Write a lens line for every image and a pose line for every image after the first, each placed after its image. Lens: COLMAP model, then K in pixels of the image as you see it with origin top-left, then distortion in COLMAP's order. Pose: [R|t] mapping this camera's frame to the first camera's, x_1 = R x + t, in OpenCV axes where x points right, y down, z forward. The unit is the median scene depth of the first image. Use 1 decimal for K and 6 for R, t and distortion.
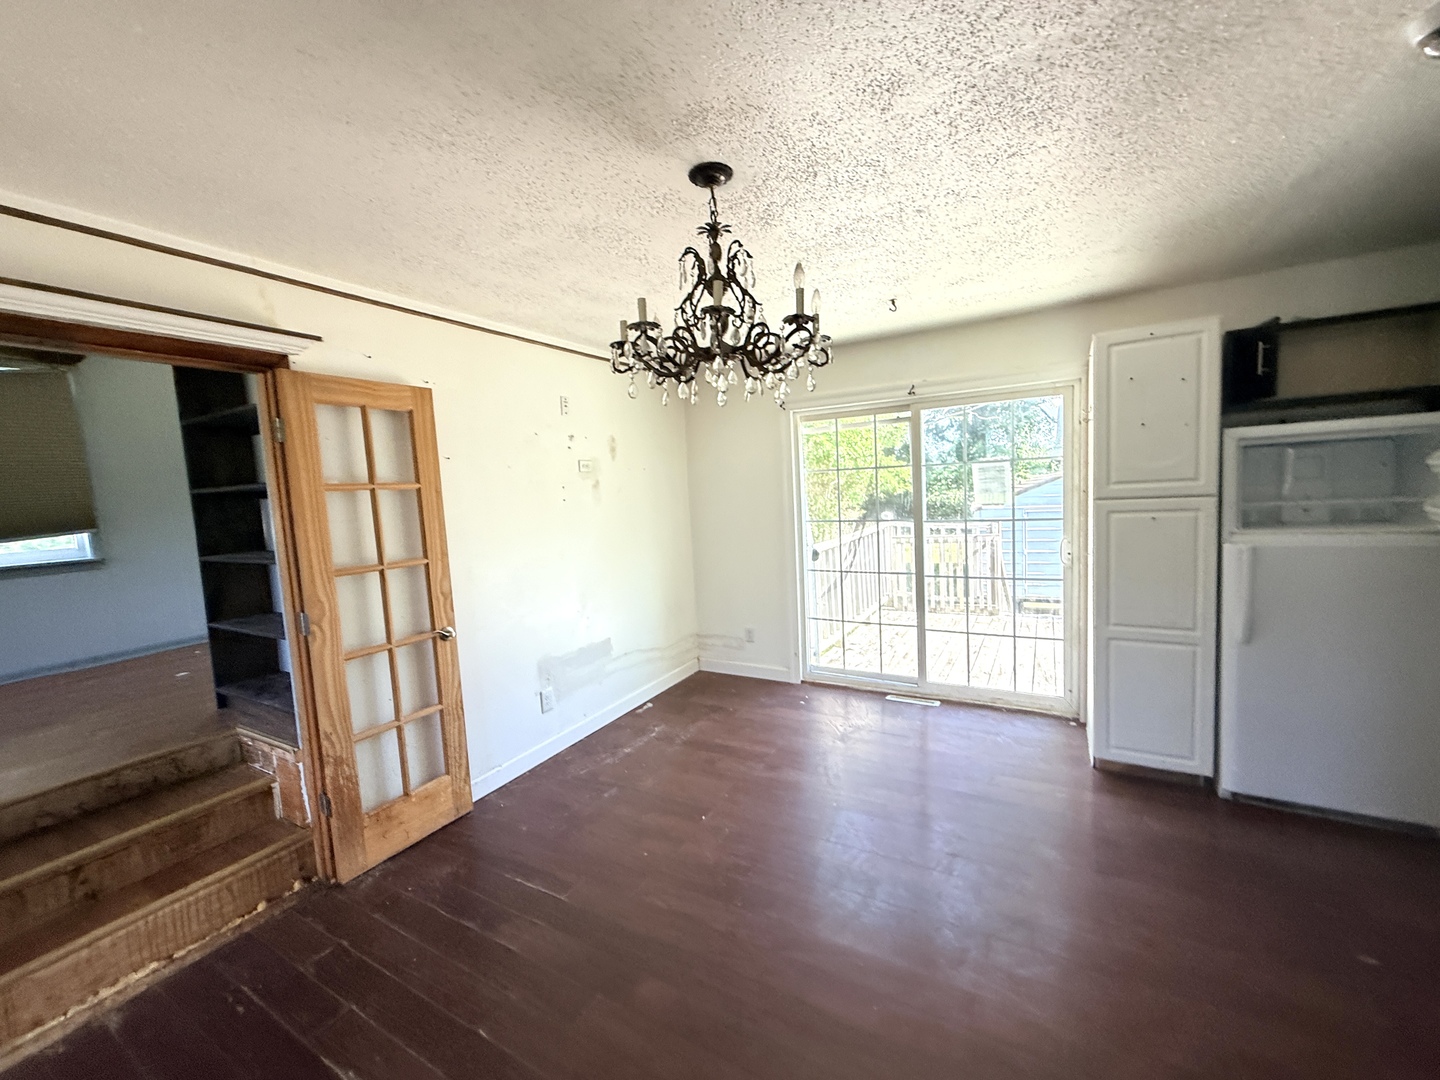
lens RADIAL K [[575.6, 0, 718.5], [0, 575.6, 555.5], [0, 0, 1]] dist [-0.011657, -0.000094]
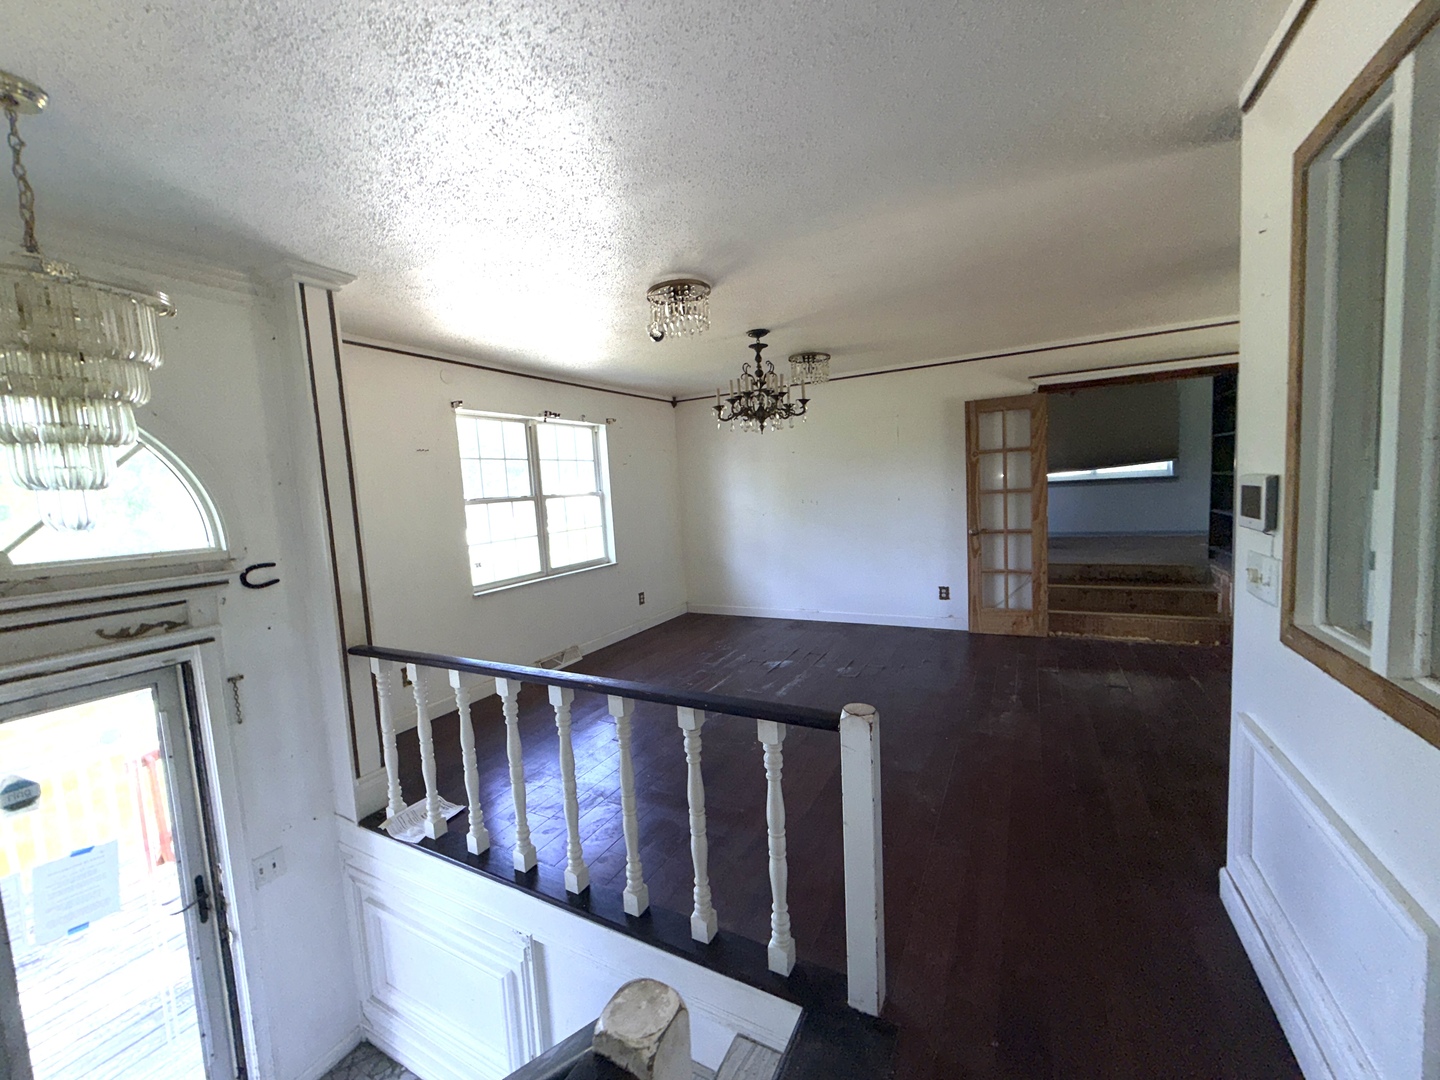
lens RADIAL K [[572.0, 0, 722.1], [0, 572.0, 533.4], [0, 0, 1]] dist [0.000102, 0.000017]
pose [[0.024648, 0.138915, -0.989998, 1.039110], [-0.054930, 0.988991, 0.137406, 0.028257], [0.998186, 0.050993, 0.032007, -0.728524]]
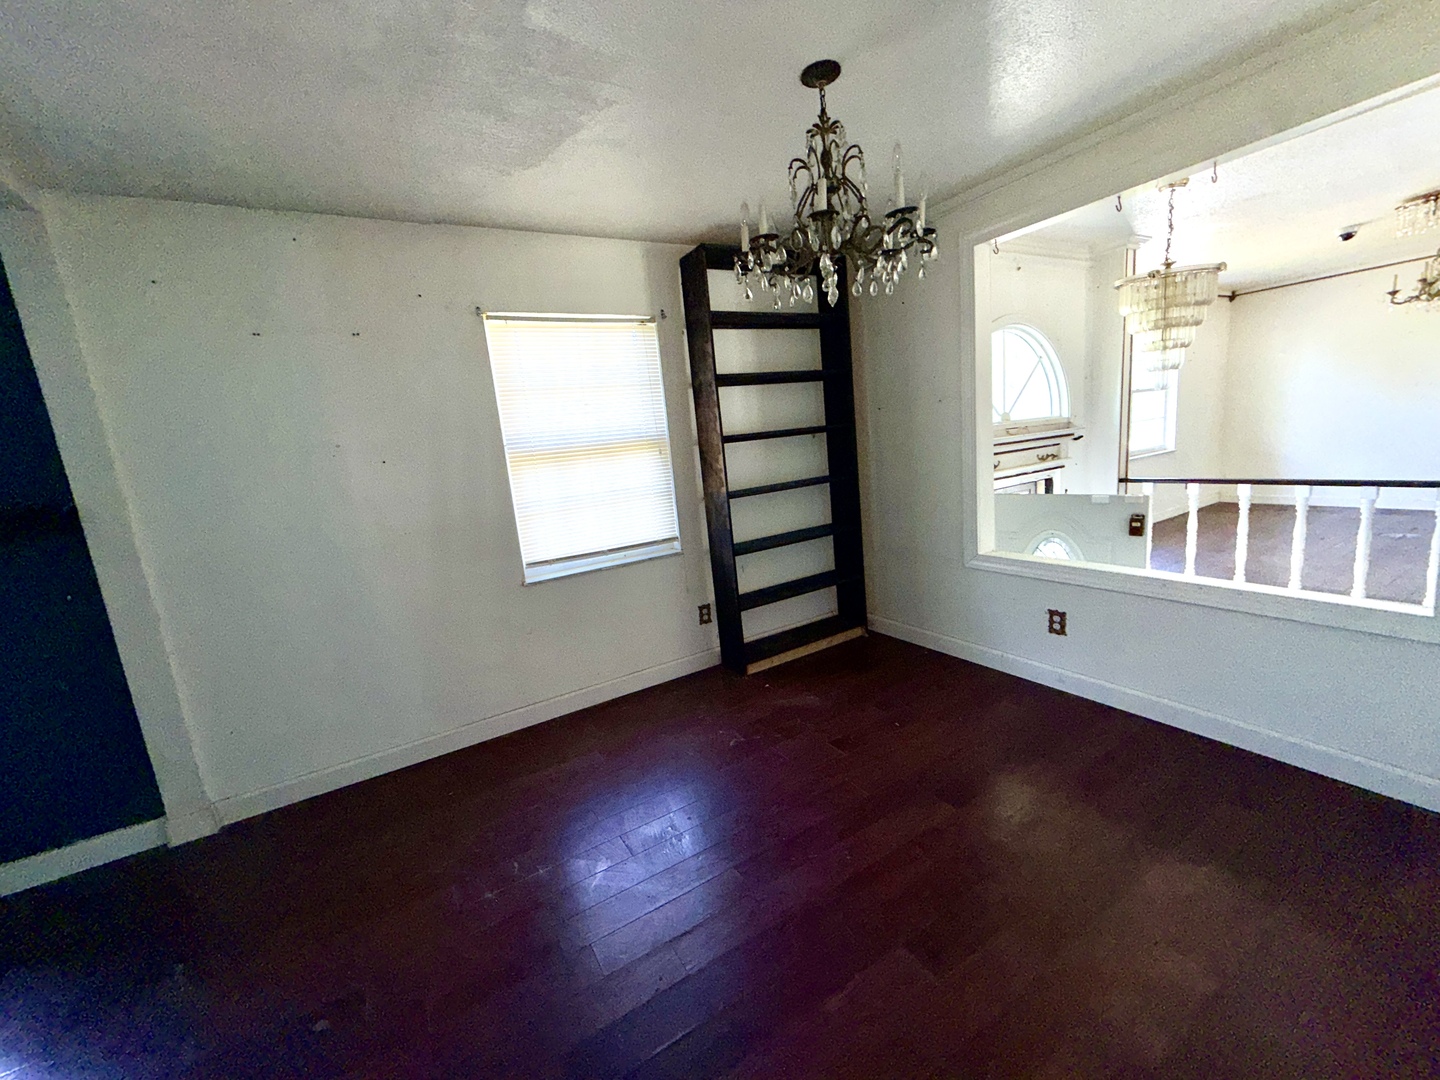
lens RADIAL K [[571.3, 0, 711.4], [0, 571.3, 538.3], [0, 0, 1]] dist [0.000034, -0.000084]
pose [[-0.494939, 0.257918, -0.829767, 2.647482], [0.029390, 0.959355, 0.280667, 0.093956], [0.868430, 0.114526, -0.482403, -2.031647]]
